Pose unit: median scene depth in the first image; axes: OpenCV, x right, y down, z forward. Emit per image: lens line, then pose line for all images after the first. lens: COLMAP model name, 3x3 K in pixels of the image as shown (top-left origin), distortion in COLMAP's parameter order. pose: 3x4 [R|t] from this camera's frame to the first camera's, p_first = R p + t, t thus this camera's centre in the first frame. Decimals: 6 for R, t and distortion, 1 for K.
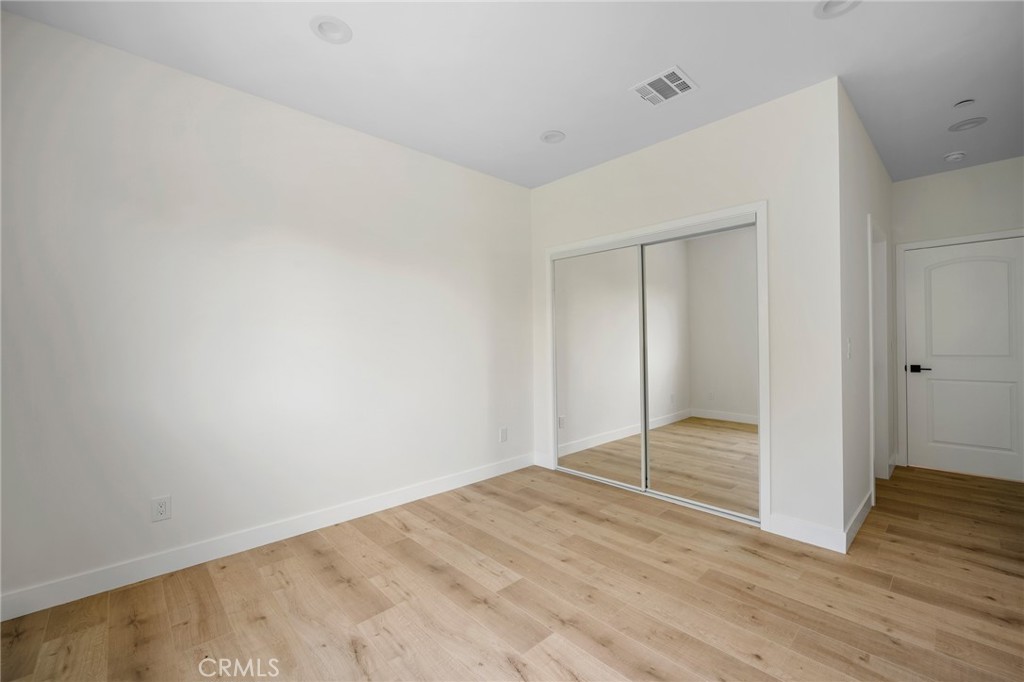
lens RADIAL K [[424.0, 0, 512.0], [0, 424.0, 341.0], [0, 0, 1]] dist [0.000141, -0.000024]
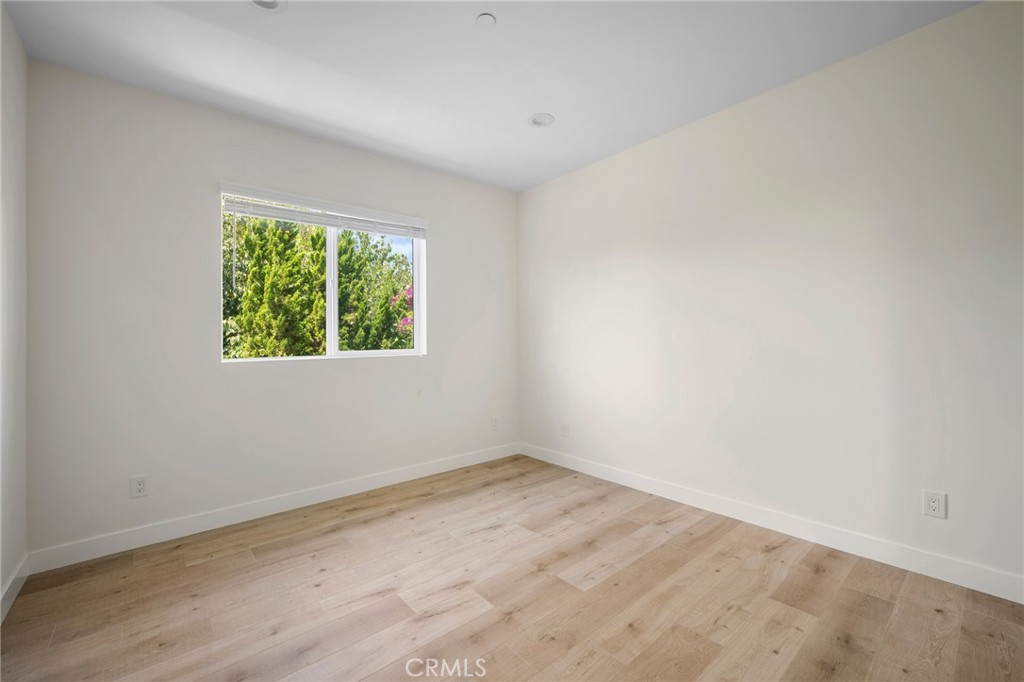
lens RADIAL K [[424.0, 0, 512.0], [0, 424.0, 341.0], [0, 0, 1]] dist [0.000141, -0.000024]
pose [[-0.048118, 0.017168, -0.998694, 0.844097], [0.018112, 0.999703, 0.016312, 0.001439], [0.998677, -0.017304, -0.048415, 0.811966]]
